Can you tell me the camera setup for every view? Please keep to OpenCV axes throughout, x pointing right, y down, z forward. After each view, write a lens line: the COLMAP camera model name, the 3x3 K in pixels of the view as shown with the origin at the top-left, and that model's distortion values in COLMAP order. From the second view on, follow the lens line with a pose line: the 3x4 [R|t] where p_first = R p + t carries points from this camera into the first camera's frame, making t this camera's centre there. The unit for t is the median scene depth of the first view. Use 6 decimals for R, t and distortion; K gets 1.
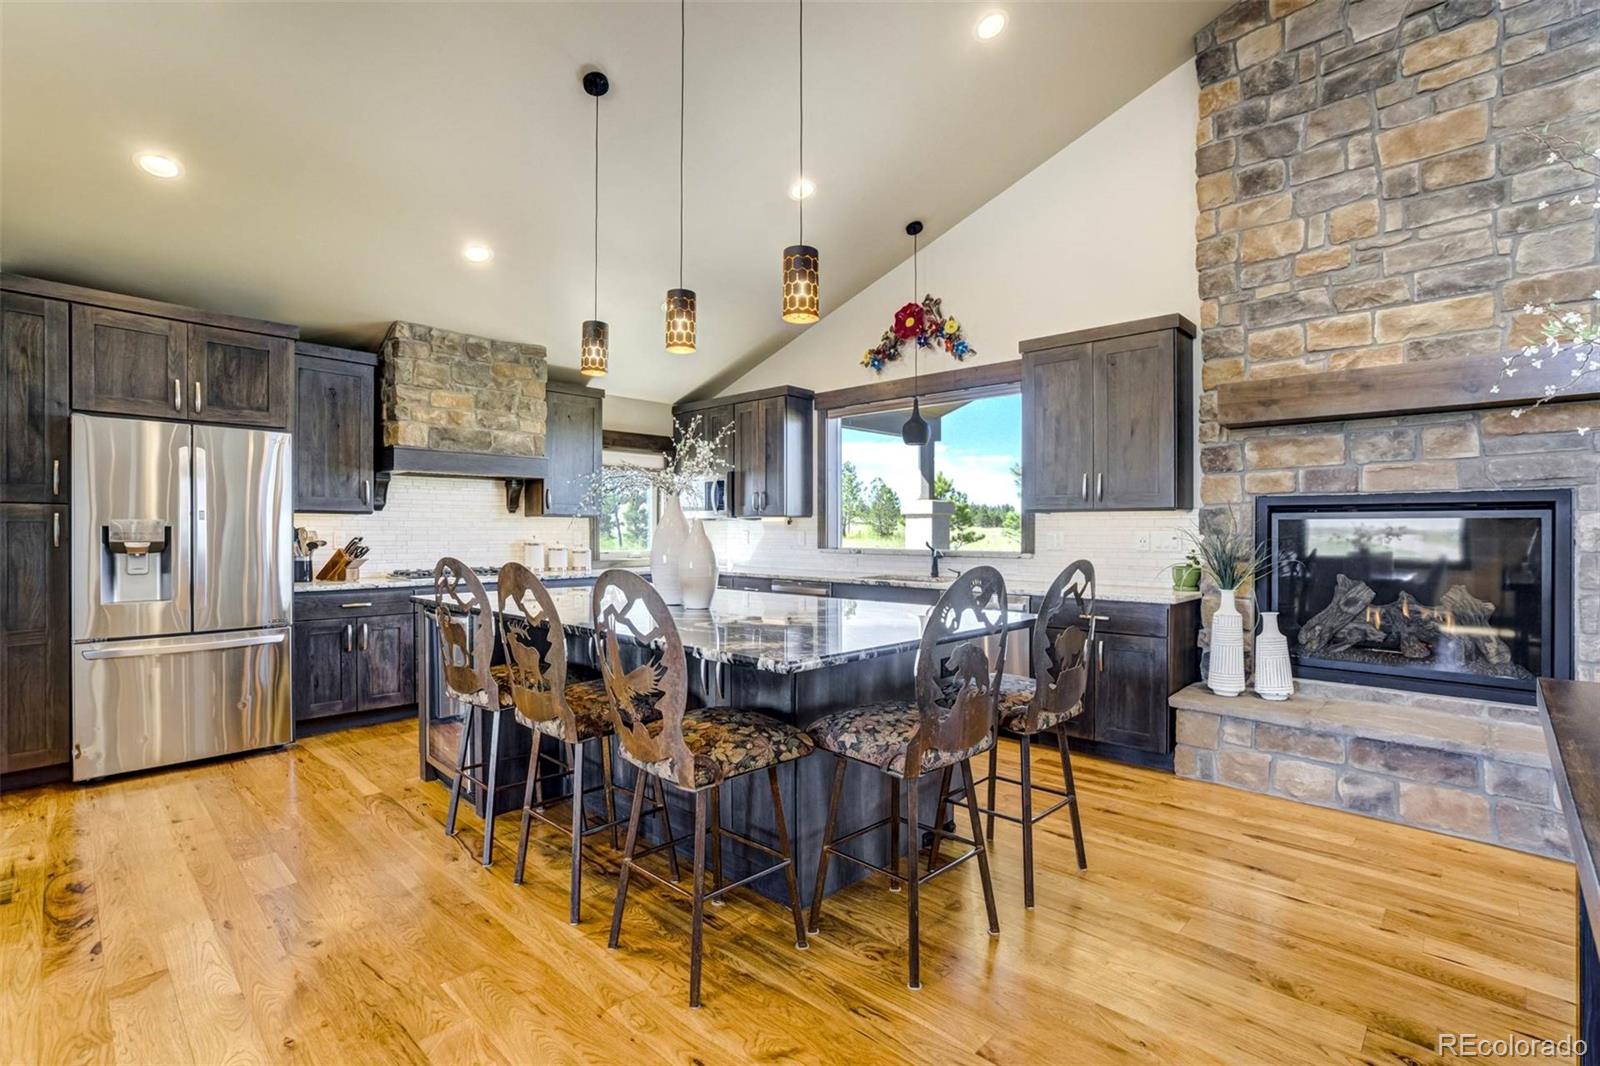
lens RADIAL K [[747.4, 0, 805.0], [0, 747.4, 534.8], [0, 0, 1]] dist [-0.045012, 0.021658]
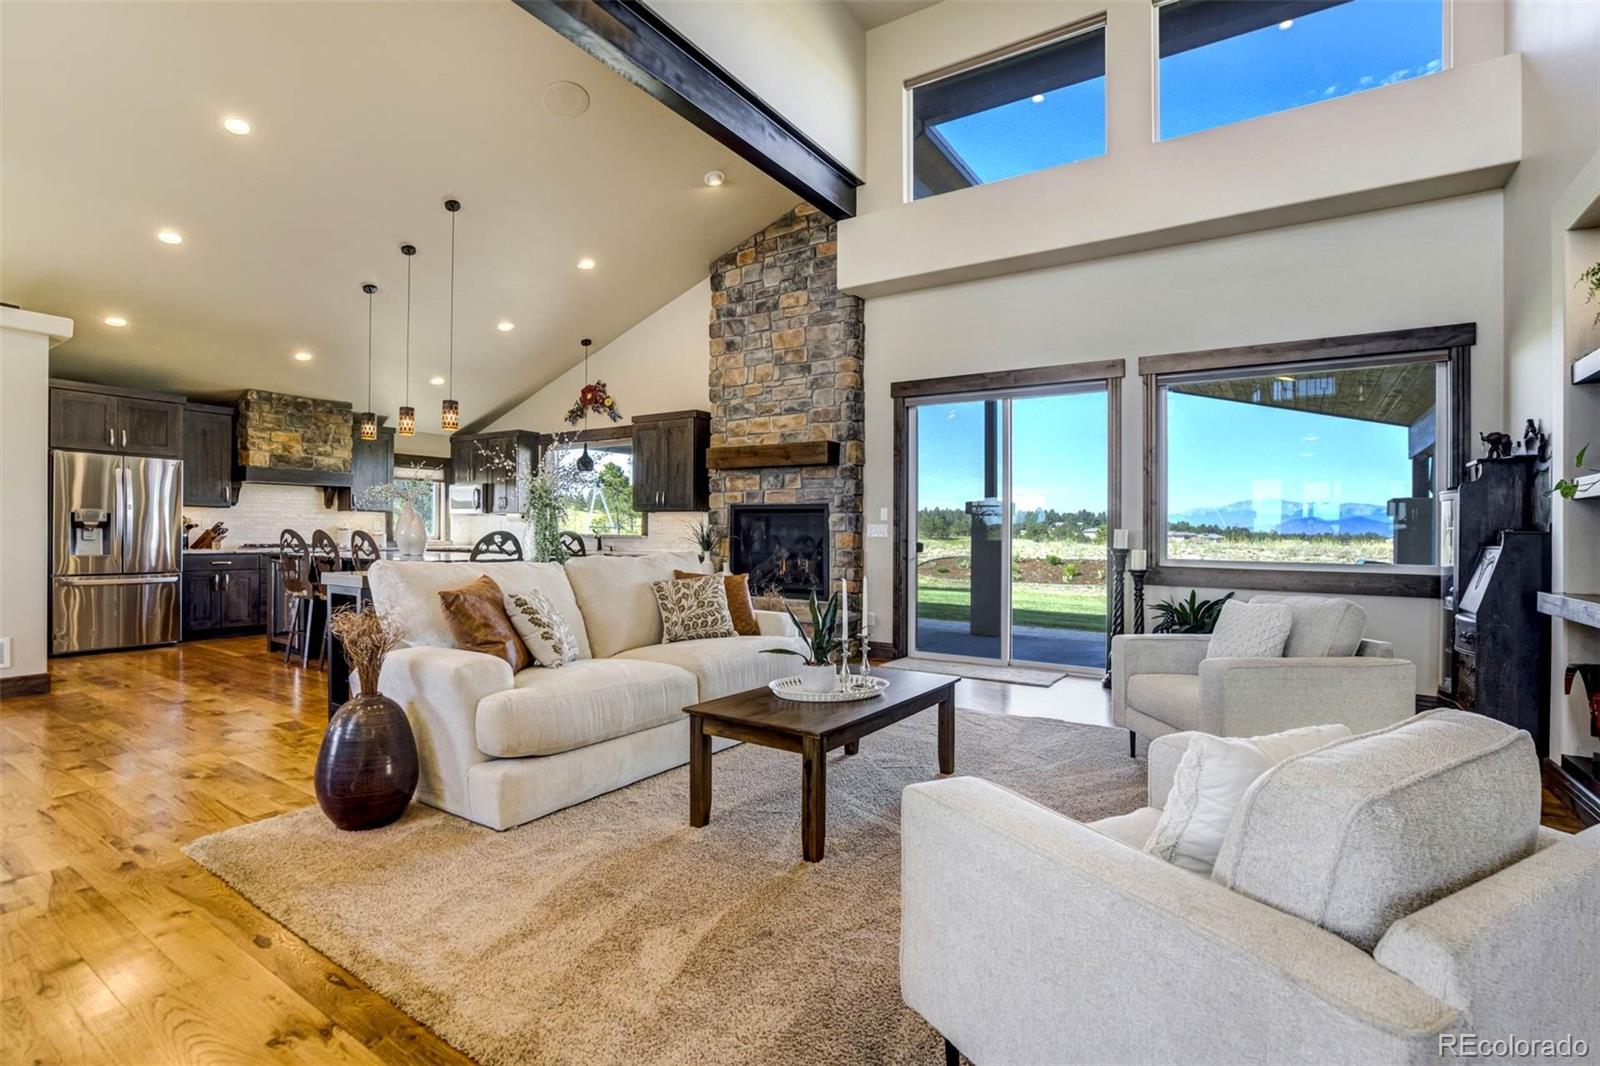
lens RADIAL K [[747.4, 0, 805.0], [0, 747.4, 534.8], [0, 0, 1]] dist [-0.045012, 0.021658]
pose [[0.983481, 0.007746, 0.180846, 0.361288], [-0.007413, 0.999969, -0.002521, 0.025142], [-0.180860, 0.001139, 0.983508, -0.809062]]
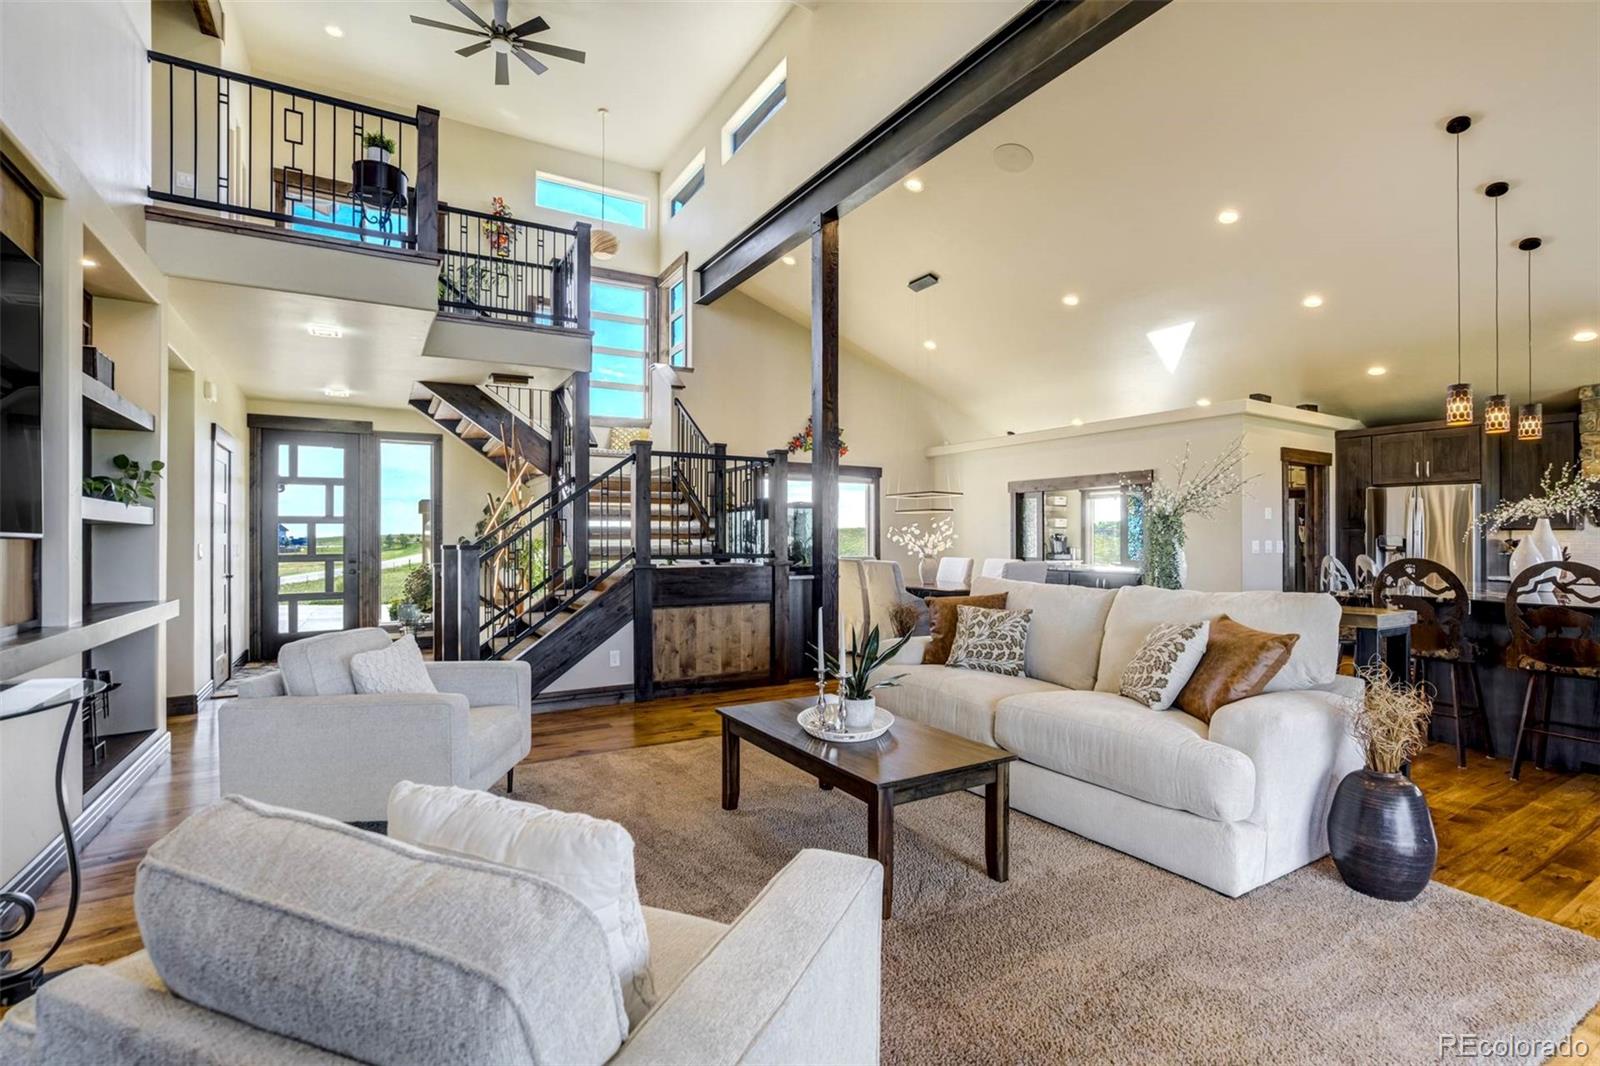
lens RADIAL K [[747.4, 0, 805.0], [0, 747.4, 534.8], [0, 0, 1]] dist [-0.045012, 0.021658]
pose [[-0.252593, -0.010891, -0.967511, 1.145353], [-0.008136, 0.999925, -0.009132, 0.004456], [0.967538, 0.005565, -0.252663, -0.039840]]
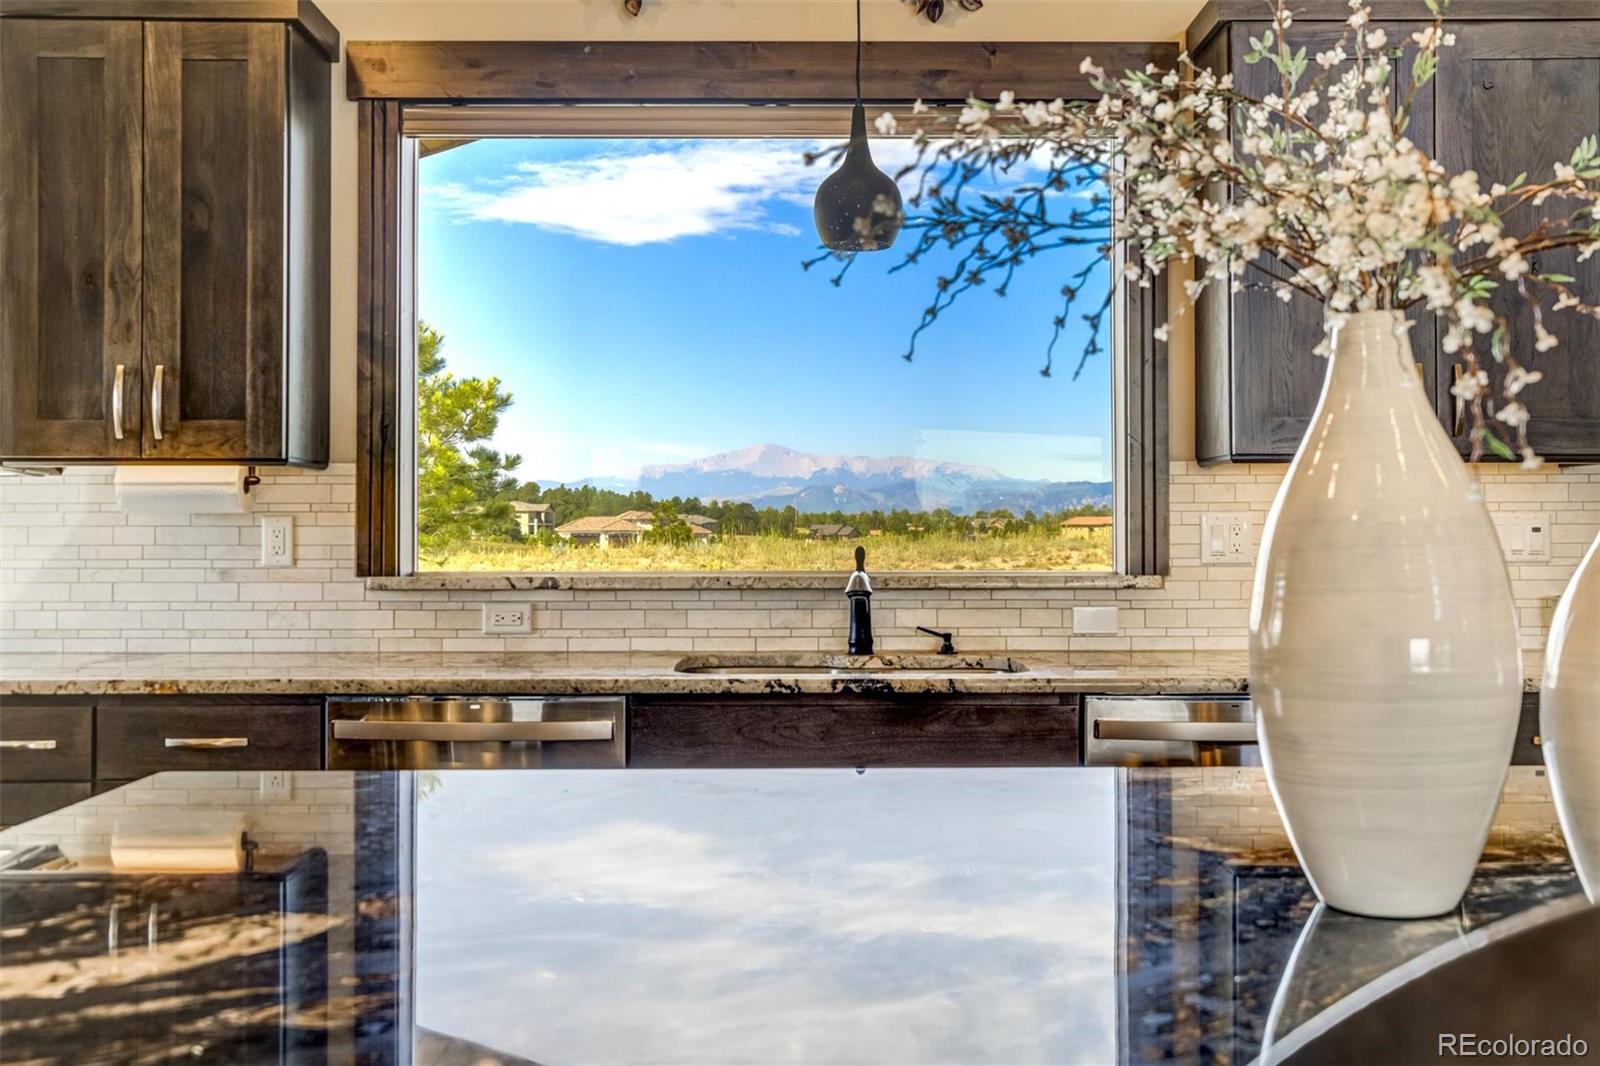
lens RADIAL K [[1626.9, 0, 802.3], [0, 1626.9, 476.8], [0, 0, 1]] dist [0.002427, 0.002092]
pose [[0.718796, 0.016271, 0.695030, -0.383427], [0.006411, 0.999528, -0.030029, -0.000509], [-0.695191, 0.026040, 0.718353, 0.562550]]
